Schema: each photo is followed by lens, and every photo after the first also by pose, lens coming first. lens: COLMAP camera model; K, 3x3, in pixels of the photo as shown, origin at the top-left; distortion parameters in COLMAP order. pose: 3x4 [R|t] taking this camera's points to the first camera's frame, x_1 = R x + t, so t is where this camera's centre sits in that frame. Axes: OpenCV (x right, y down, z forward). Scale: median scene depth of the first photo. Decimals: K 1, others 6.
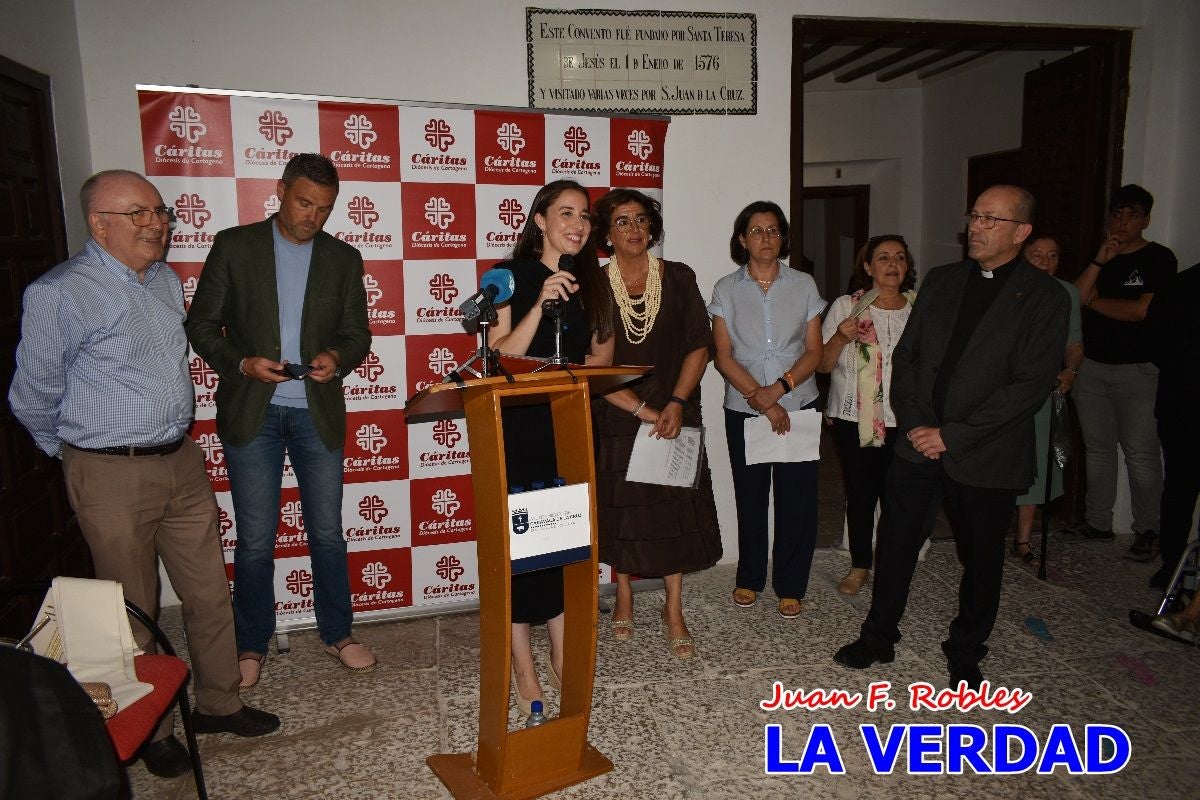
lens RADIAL K [[919.9, 0, 600.0], [0, 919.9, 397.4], [0, 0, 1]] dist [-0.016526, 0.008742]
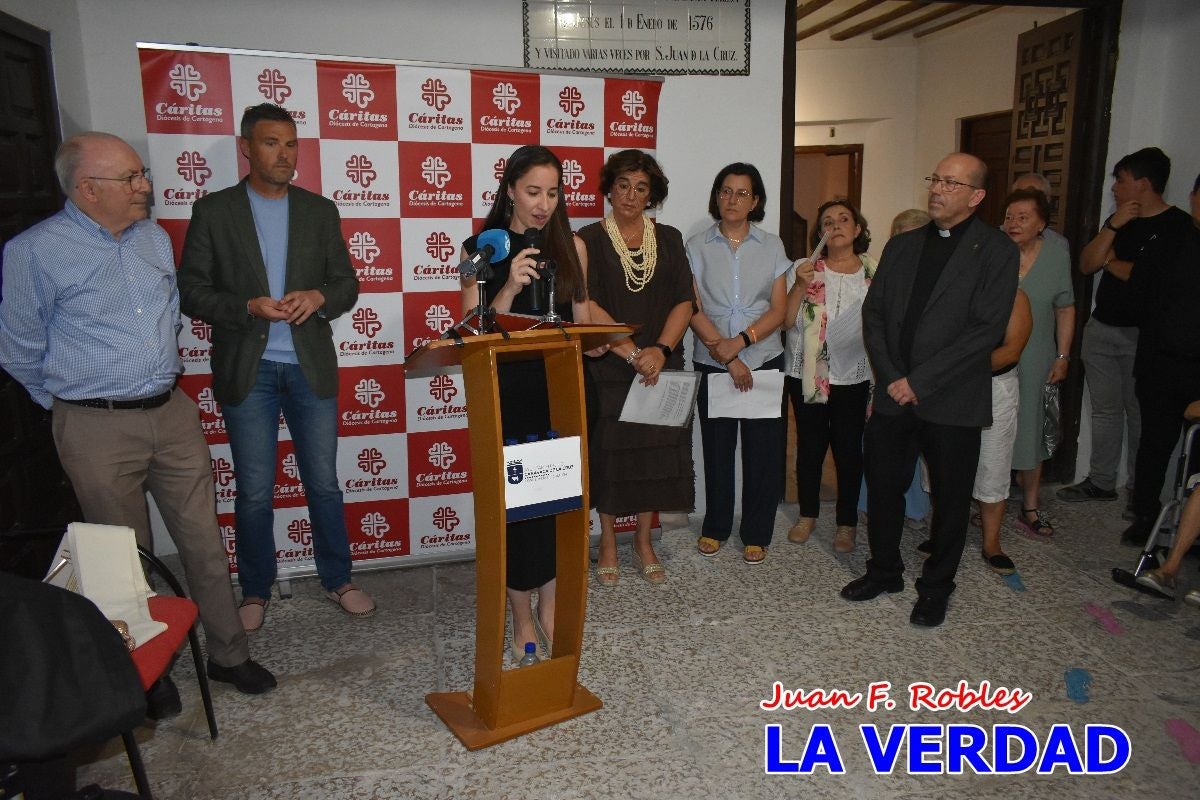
lens RADIAL K [[919.9, 0, 600.0], [0, 919.9, 396.6], [0, 0, 1]] dist [-0.016526, 0.008742]
pose [[0.999950, 0.006875, 0.007302, 0.001431], [-0.007204, 0.998916, 0.045989, -0.000215], [-0.006978, -0.046040, 0.998915, -0.030319]]
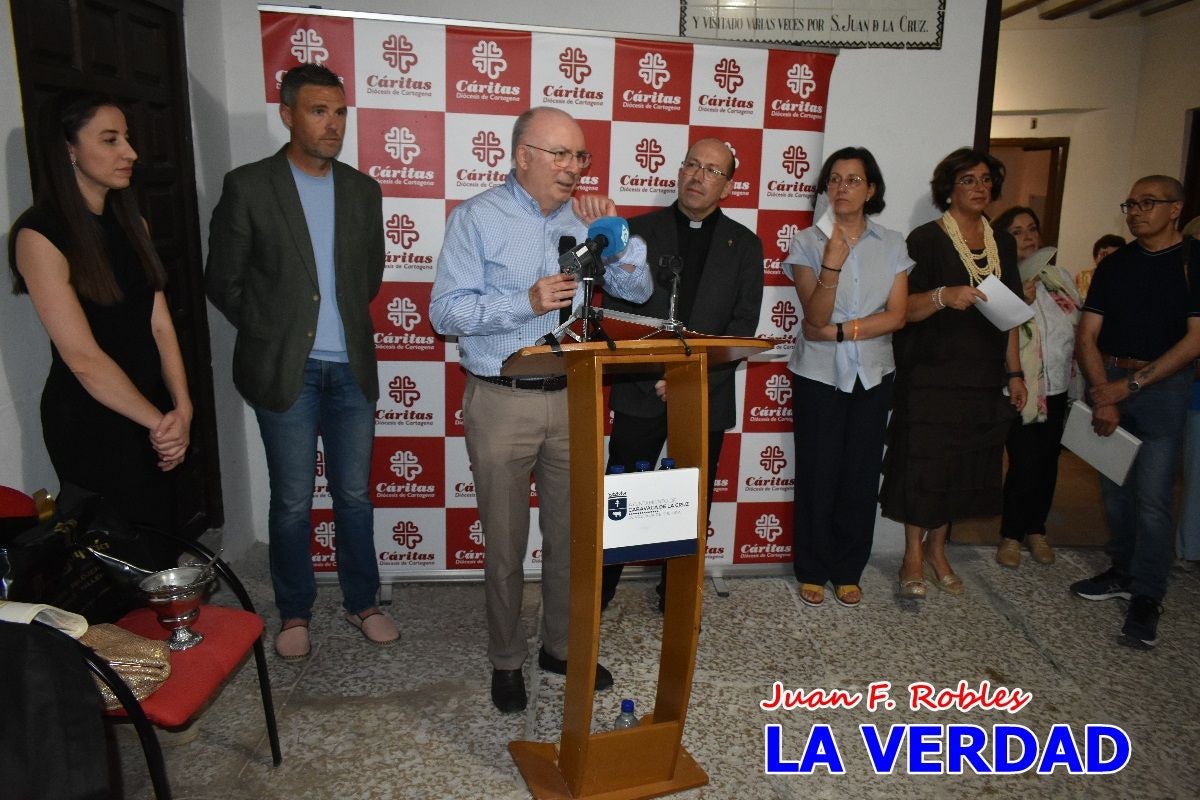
lens RADIAL K [[919.9, 0, 601.9], [0, 919.9, 397.8], [0, 0, 1]] dist [-0.016526, 0.008742]
pose [[0.984069, 0.073259, -0.161991, 0.023490], [-0.063956, 0.996030, 0.061924, -0.015485], [0.165885, -0.050578, 0.984847, 0.092296]]
